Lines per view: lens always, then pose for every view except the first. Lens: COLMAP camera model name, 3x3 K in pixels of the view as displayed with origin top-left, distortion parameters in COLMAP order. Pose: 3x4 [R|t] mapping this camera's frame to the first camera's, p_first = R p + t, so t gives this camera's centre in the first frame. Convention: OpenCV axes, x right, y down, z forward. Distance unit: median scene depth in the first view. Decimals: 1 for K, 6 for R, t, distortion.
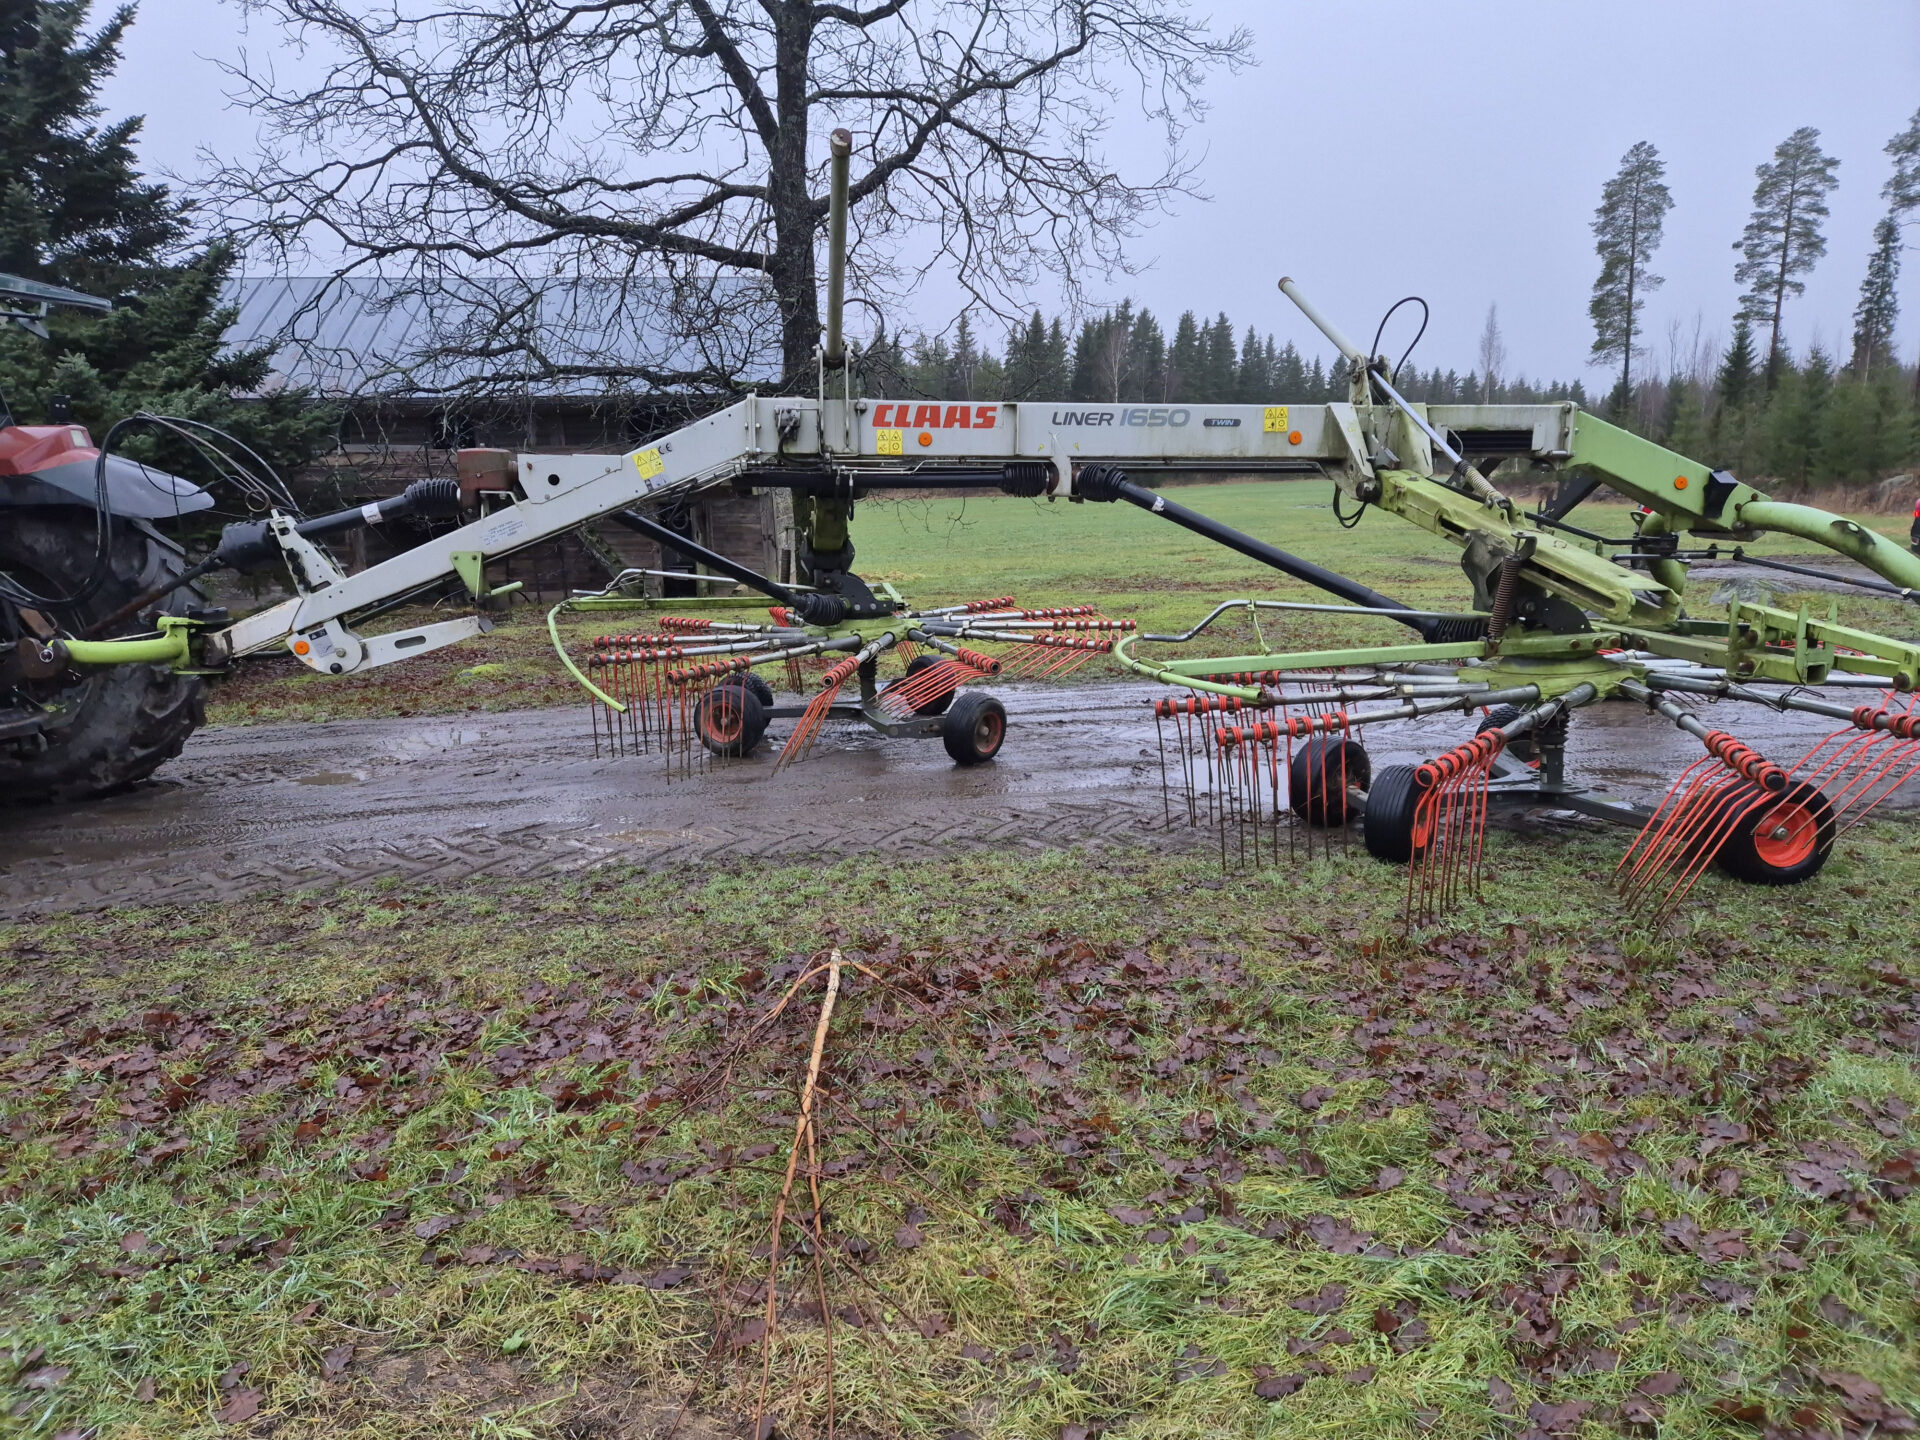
lens RADIAL K [[1286.1, 0, 960.0], [0, 1286.1, 720.0], [0, 0, 1]] dist [0.086298, -0.078043]
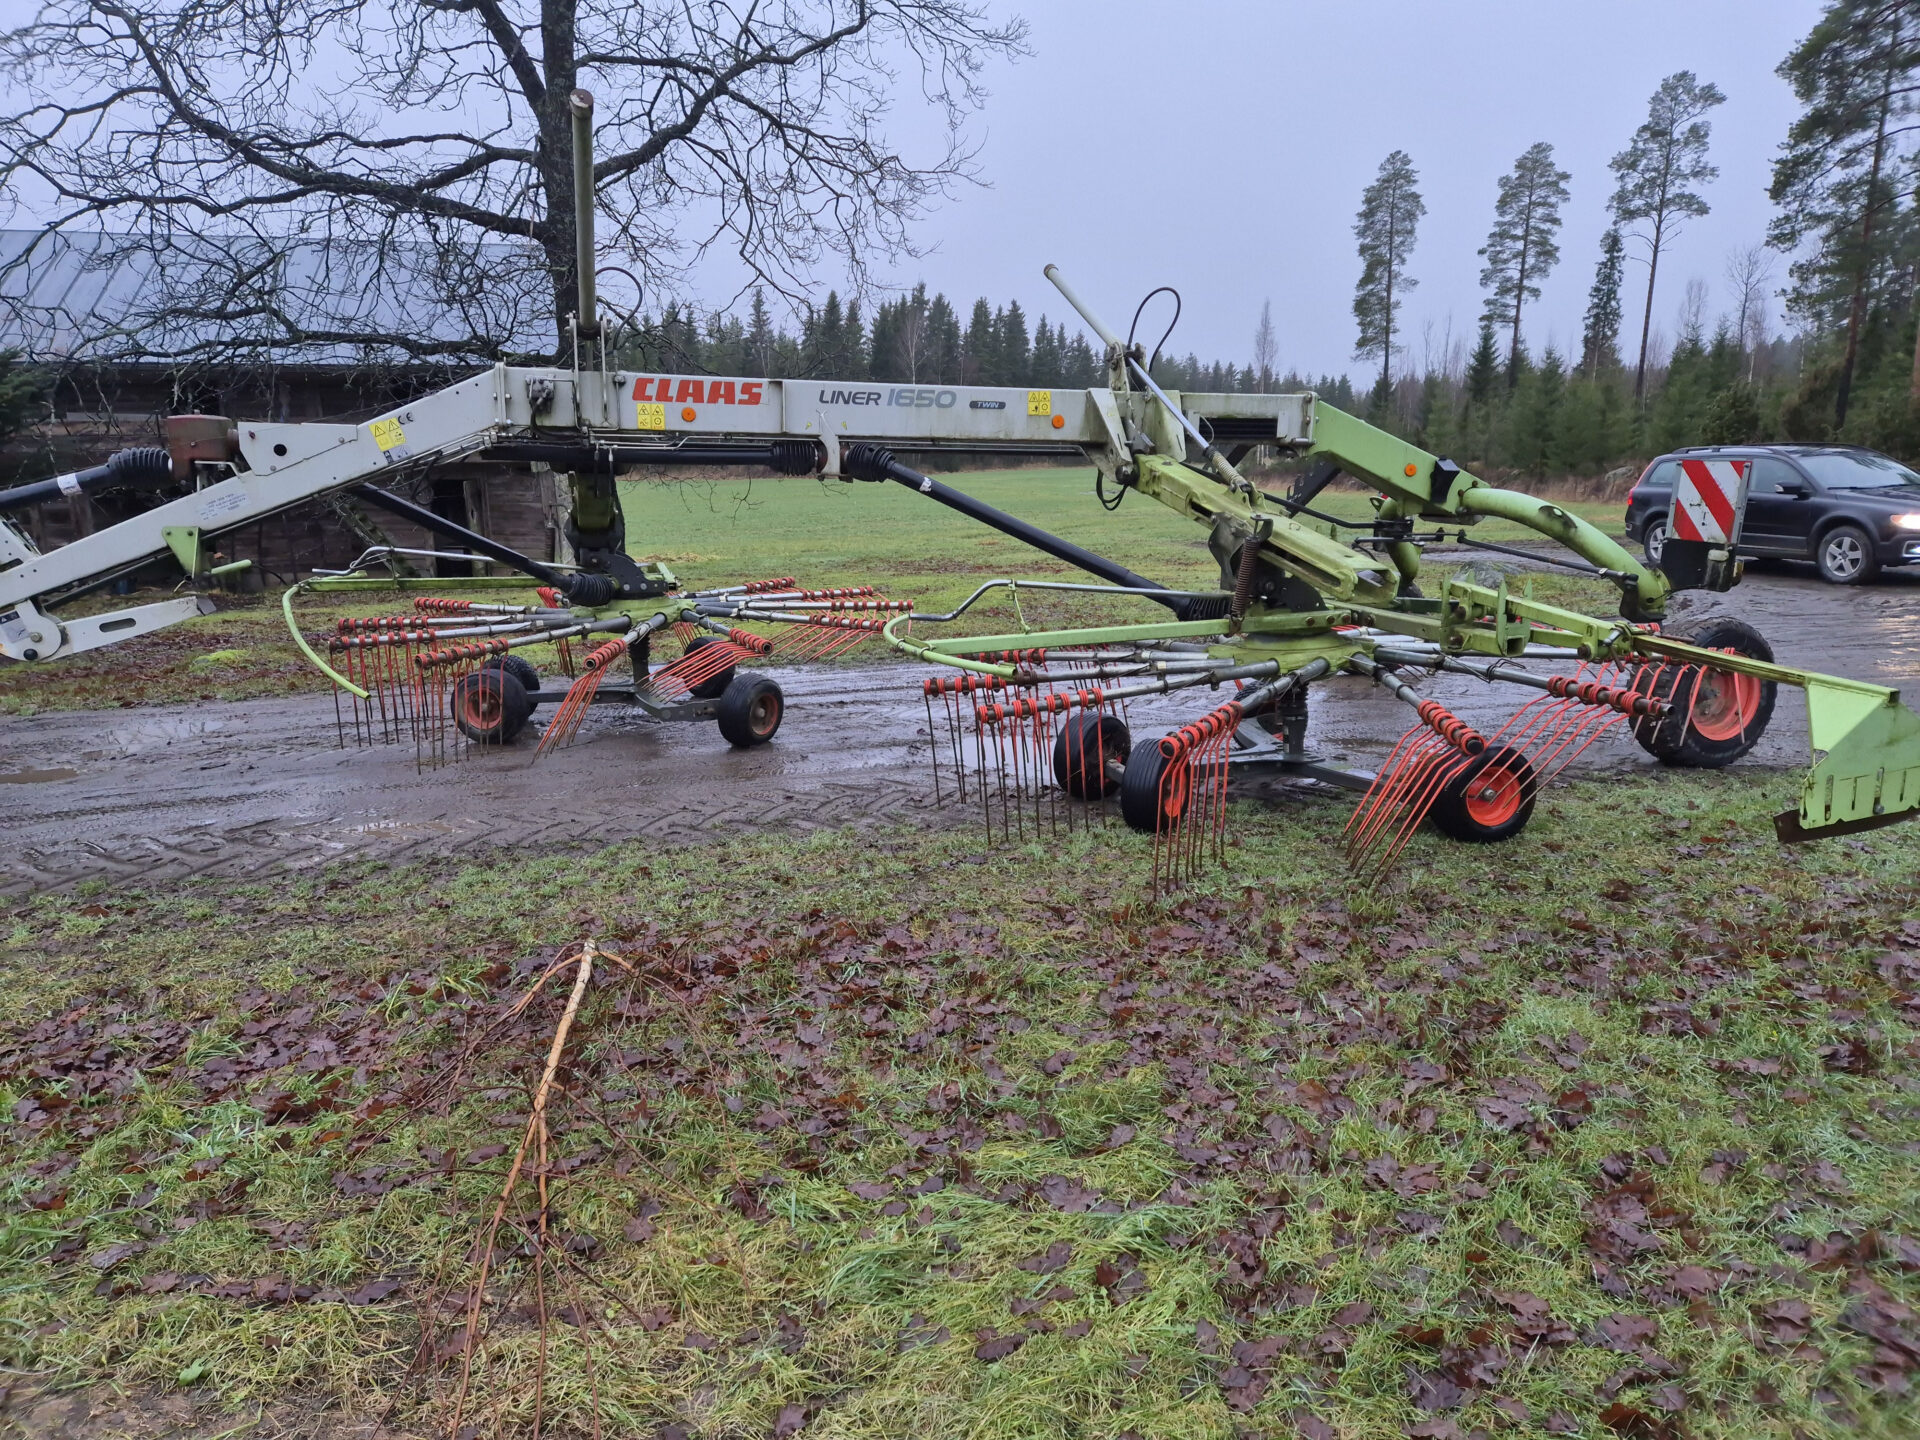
lens RADIAL K [[1284.5, 0, 949.6], [0, 1284.5, 711.9], [0, 0, 1]] dist [0.086694, -0.076483]
pose [[0.990234, -0.015461, 0.138556, 0.029659], [0.014552, 0.999865, 0.007572, 0.002816], [-0.138654, -0.005482, 0.990326, 0.001857]]
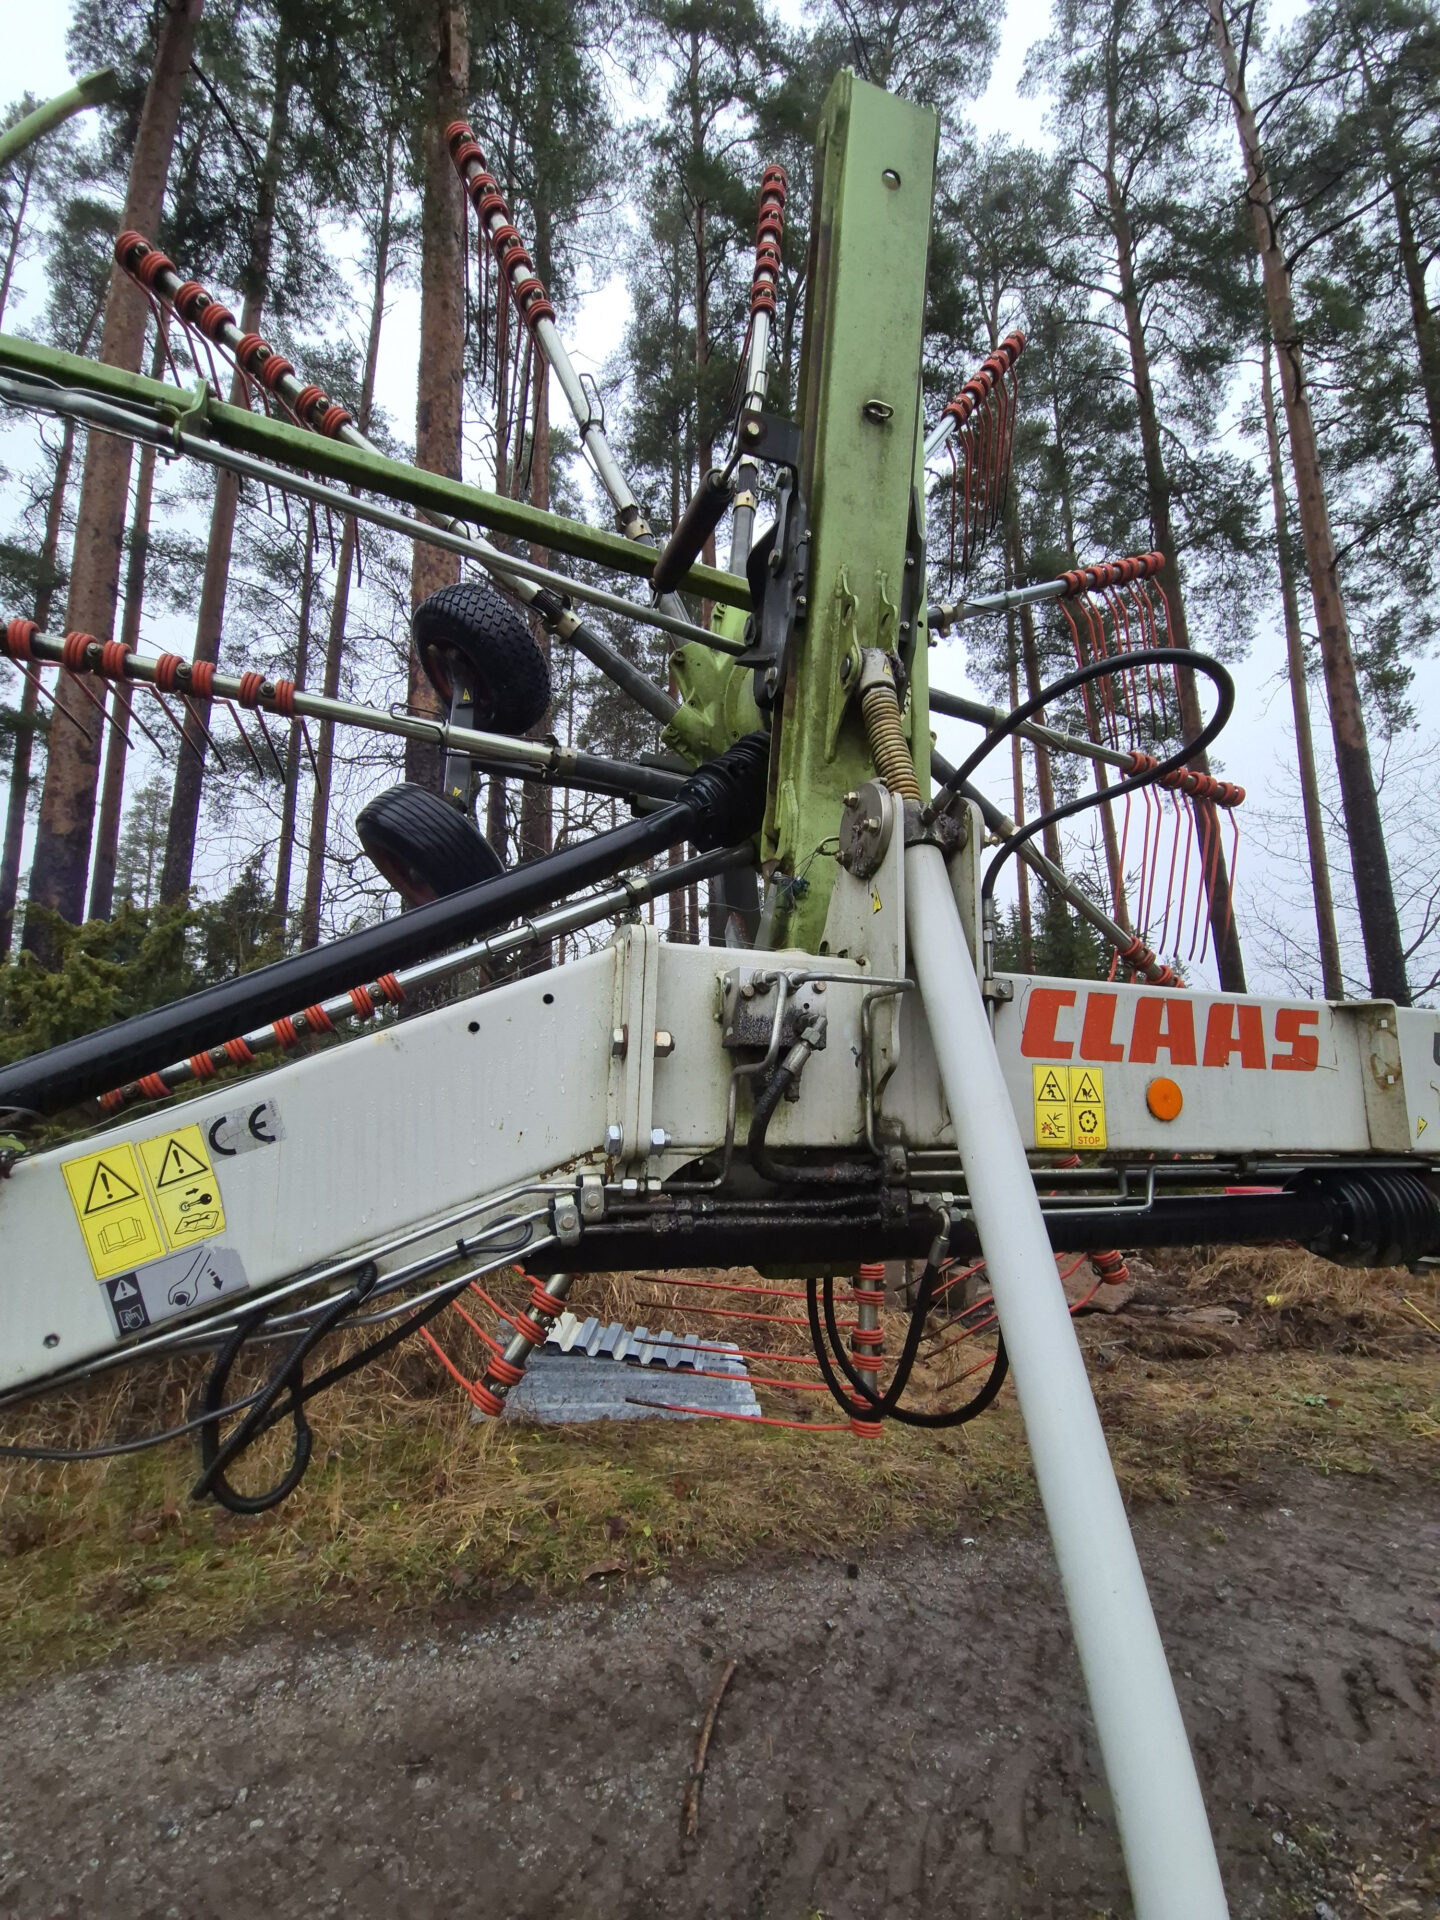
lens RADIAL K [[754.5, 0, 725.2], [0, 754.5, 973.7], [0, 0, 1]] dist [0.018782, -0.013085]
pose [[0.983395, 0.043758, 0.176123, -0.167213], [0.021970, 0.934651, -0.354887, -0.183784], [-0.180143, 0.352863, 0.918170, 0.842505]]
